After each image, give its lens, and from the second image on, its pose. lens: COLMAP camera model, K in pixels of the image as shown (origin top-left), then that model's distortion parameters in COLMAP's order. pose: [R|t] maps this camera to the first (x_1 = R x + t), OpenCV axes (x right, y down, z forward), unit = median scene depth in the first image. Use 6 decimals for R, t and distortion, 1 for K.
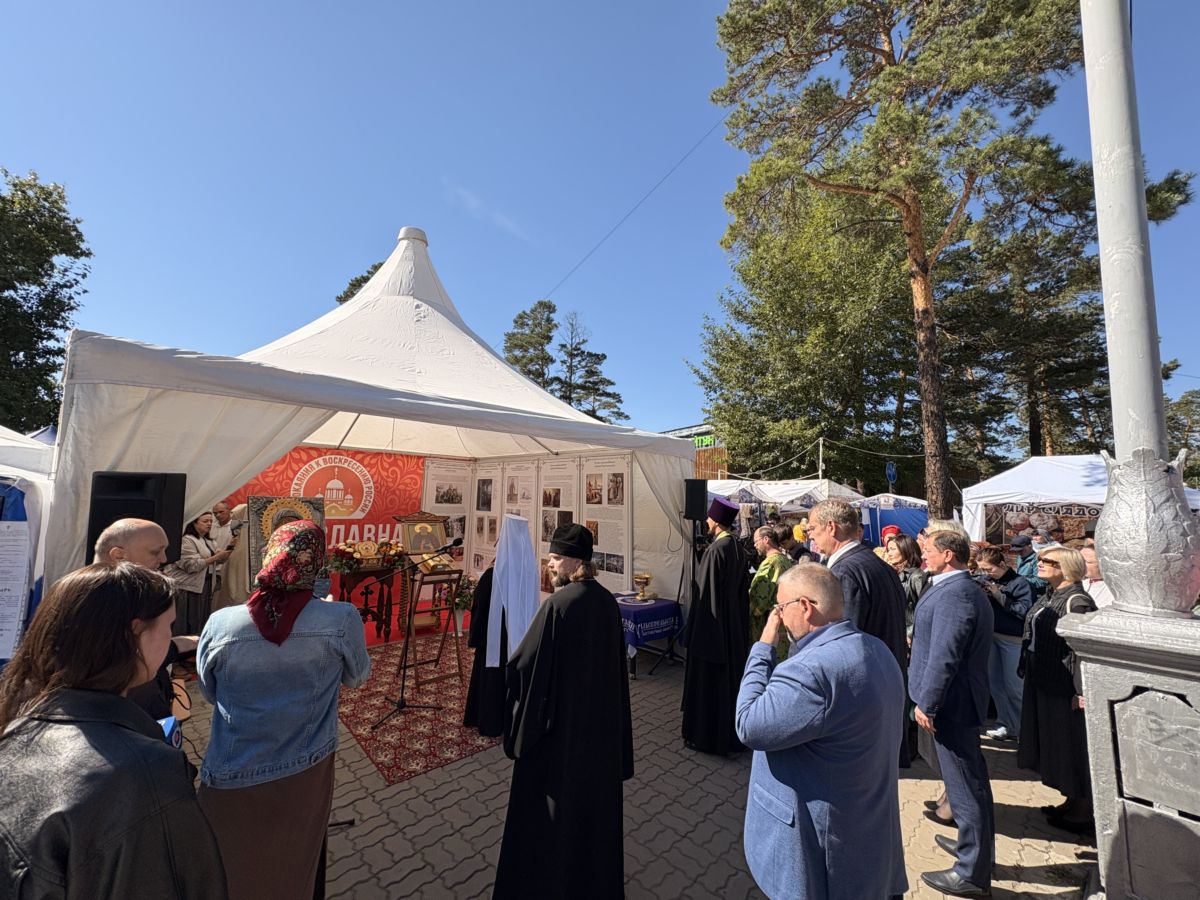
lens RADIAL K [[478.1, 0, 603.3], [0, 478.1, 445.0], [0, 0, 1]] dist [0.001021, -0.000018]
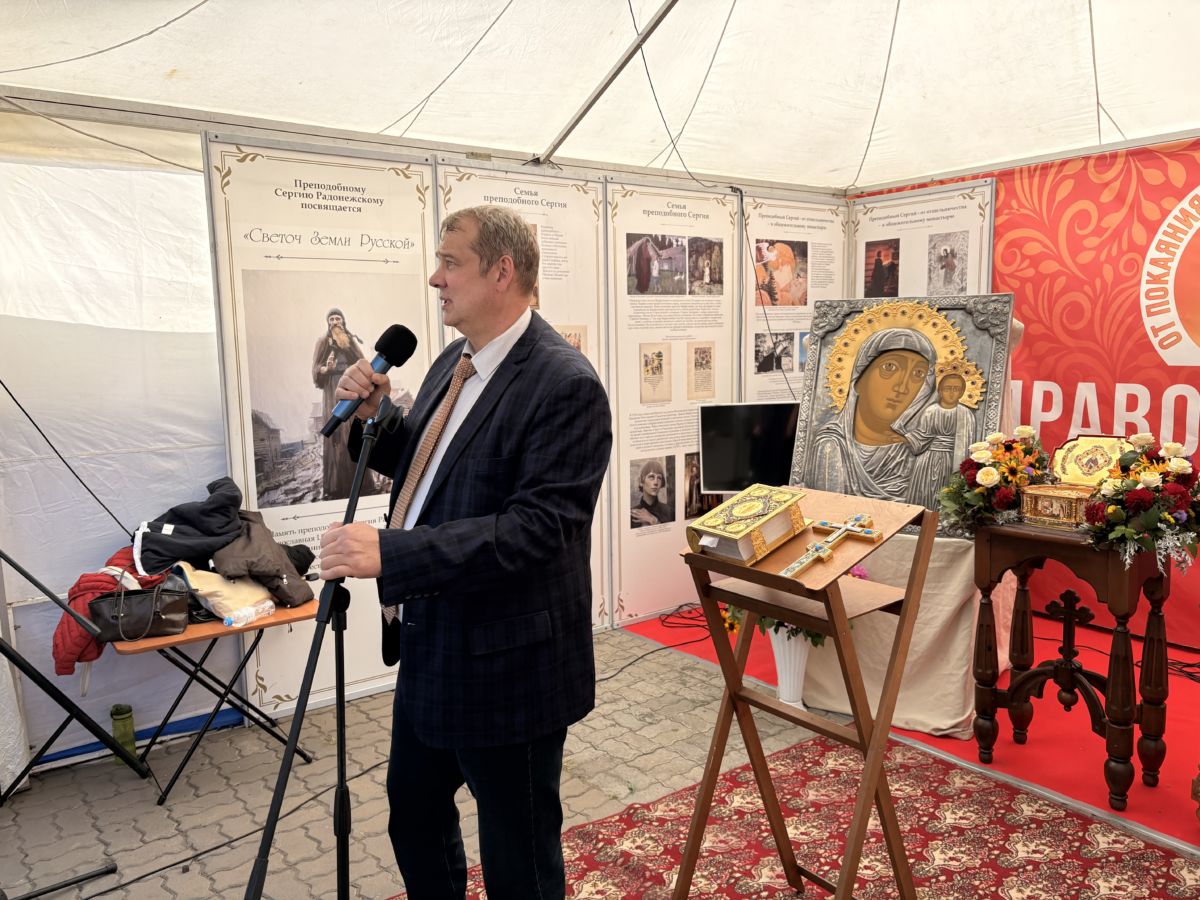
lens RADIAL K [[911.1, 0, 600.0], [0, 911.1, 450.0], [0, 0, 1]] dist [0.043437, -0.037188]
pose [[-0.140545, 0.093549, -0.985645, 0.061042], [0.123663, 0.989389, 0.076271, 0.100654], [0.982321, -0.111168, -0.150623, 0.609236]]
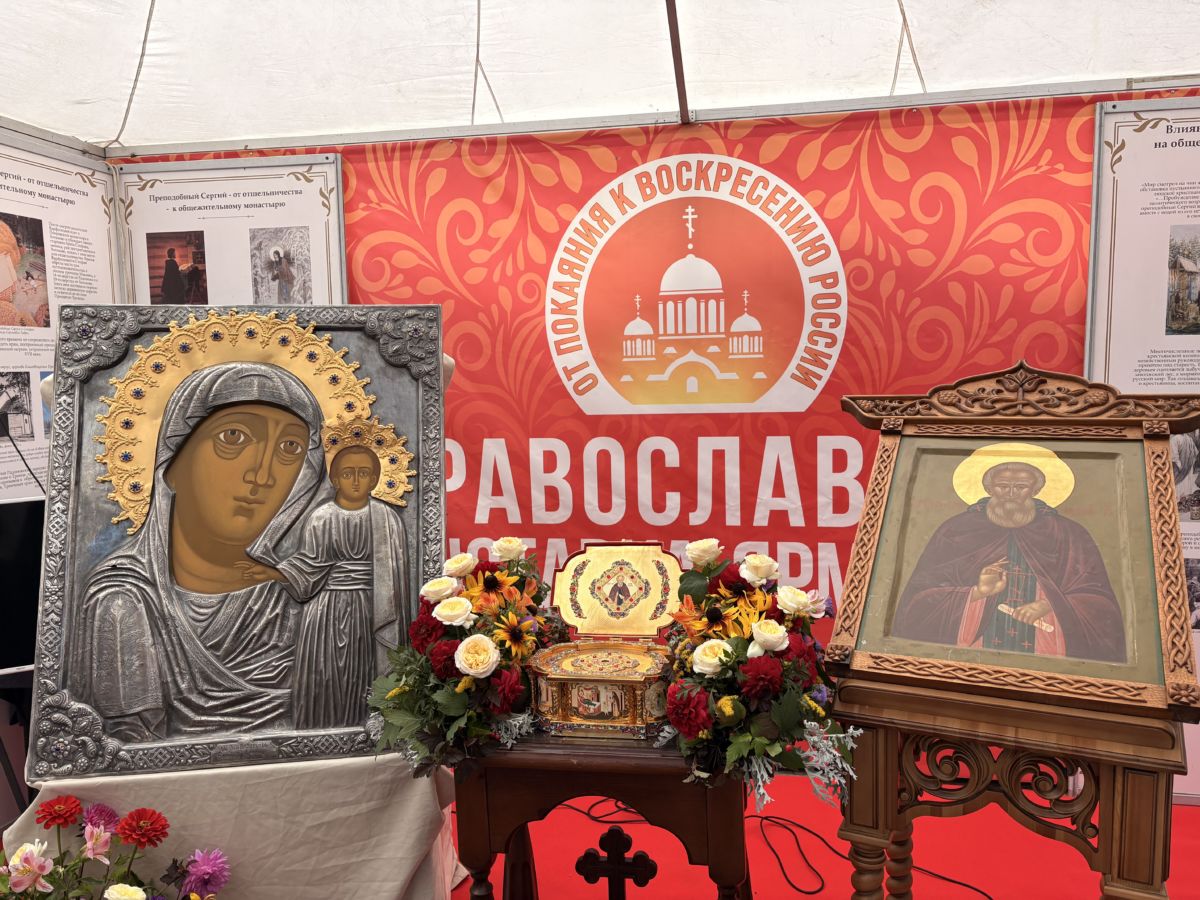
lens RADIAL K [[897.7, 0, 599.0], [0, 897.7, 463.4], [0, 0, 1]] dist [0.043490, -0.040488]
pose [[0.571247, 0.044173, -0.819589, -0.188806], [0.124917, 0.982239, 0.140006, 0.098032], [0.811217, -0.182359, 0.555583, 0.634597]]
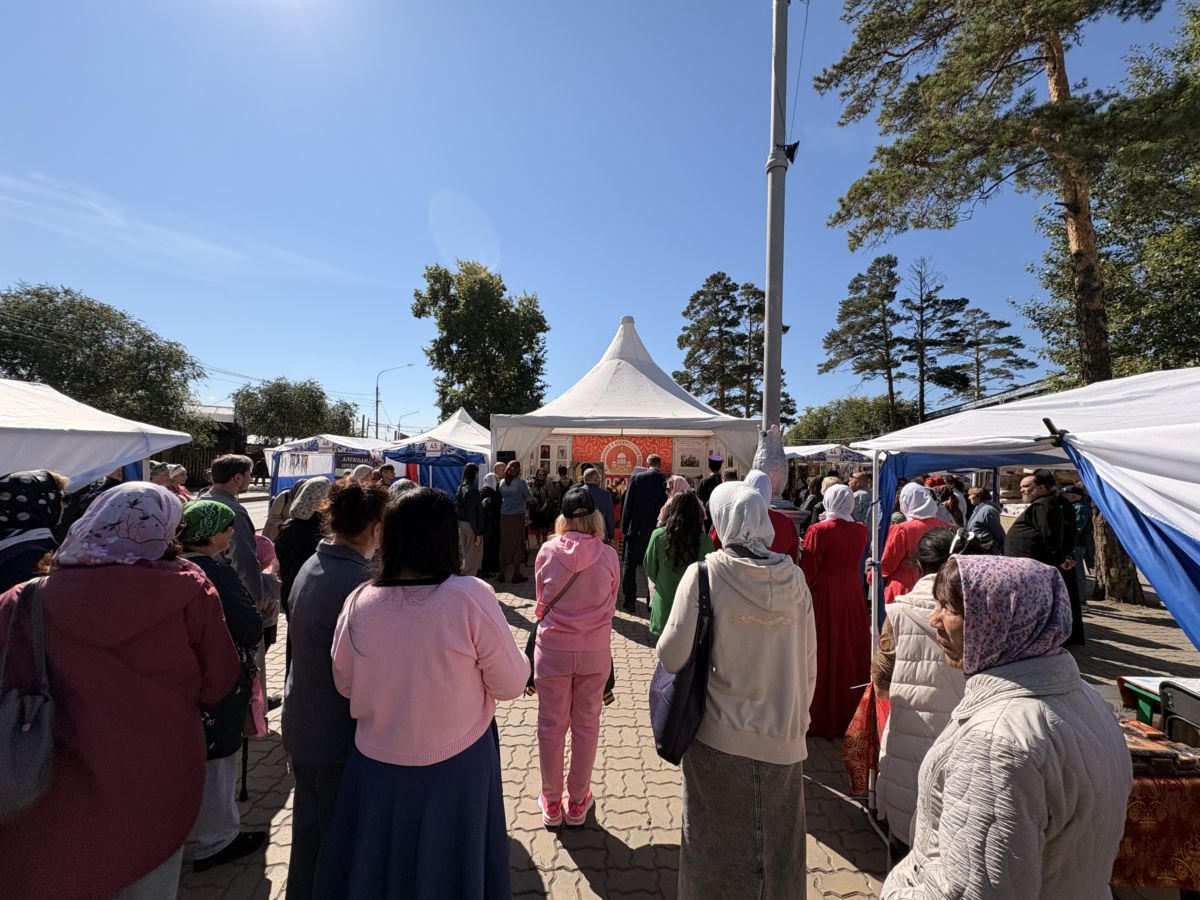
lens RADIAL K [[478.1, 0, 603.3], [0, 478.1, 445.0], [0, 0, 1]] dist [0.001021, -0.000018]
pose [[0.714160, -0.039107, -0.698889, 0.601493], [0.077331, 0.996734, 0.023247, -0.004664], [0.695698, -0.070648, 0.714852, -0.308524]]
